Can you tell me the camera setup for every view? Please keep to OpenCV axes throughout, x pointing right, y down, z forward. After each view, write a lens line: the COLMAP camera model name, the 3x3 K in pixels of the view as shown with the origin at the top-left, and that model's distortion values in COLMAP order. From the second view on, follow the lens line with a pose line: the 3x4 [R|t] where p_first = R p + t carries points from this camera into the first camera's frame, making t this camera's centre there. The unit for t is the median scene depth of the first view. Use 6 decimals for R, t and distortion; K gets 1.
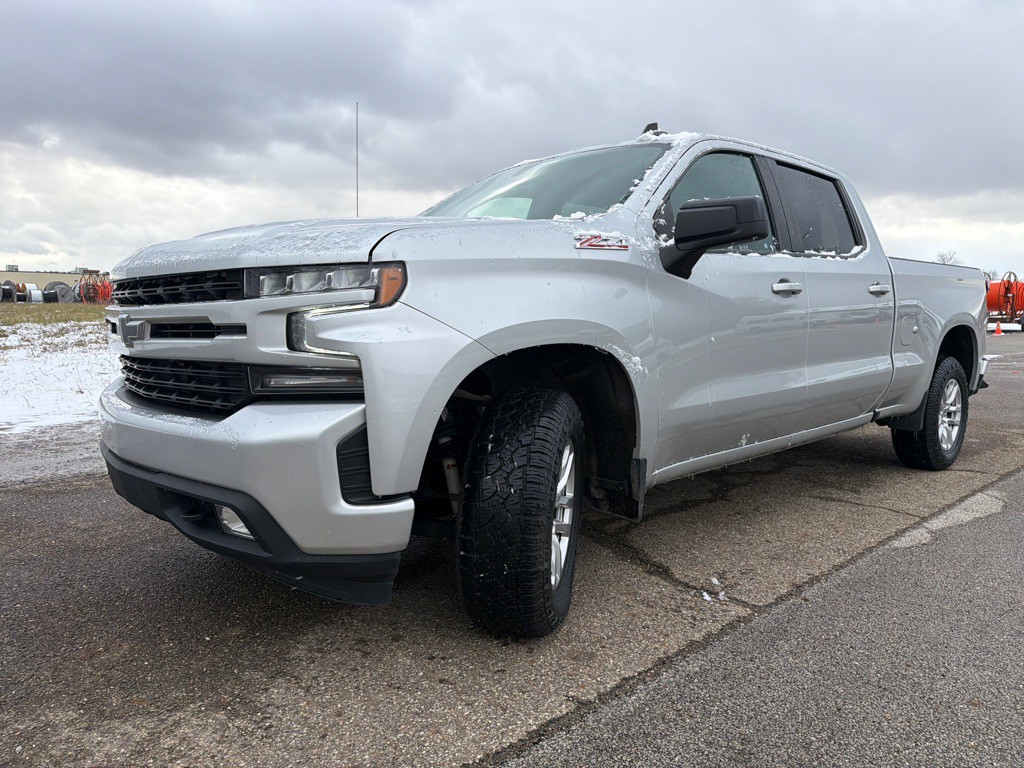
lens RADIAL K [[720.1, 0, 513.9], [0, 720.1, 392.2], [0, 0, 1]] dist [0.005582, -0.005770]
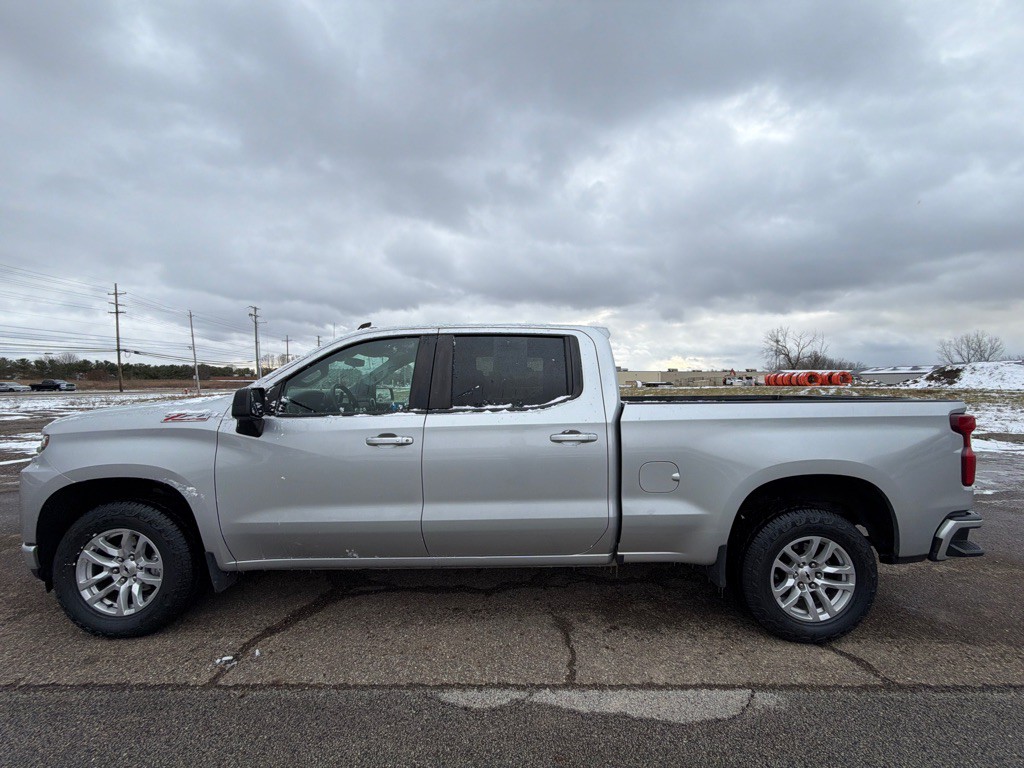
lens RADIAL K [[408.3, 0, 512.0], [0, 408.3, 384.0], [0, 0, 1]] dist [-0.001863, 0.000463]
pose [[0.738553, -0.007722, -0.674151, 1.261831], [-0.073314, 0.993085, -0.091694, -0.237811], [0.670197, 0.117146, 0.732880, 0.724243]]
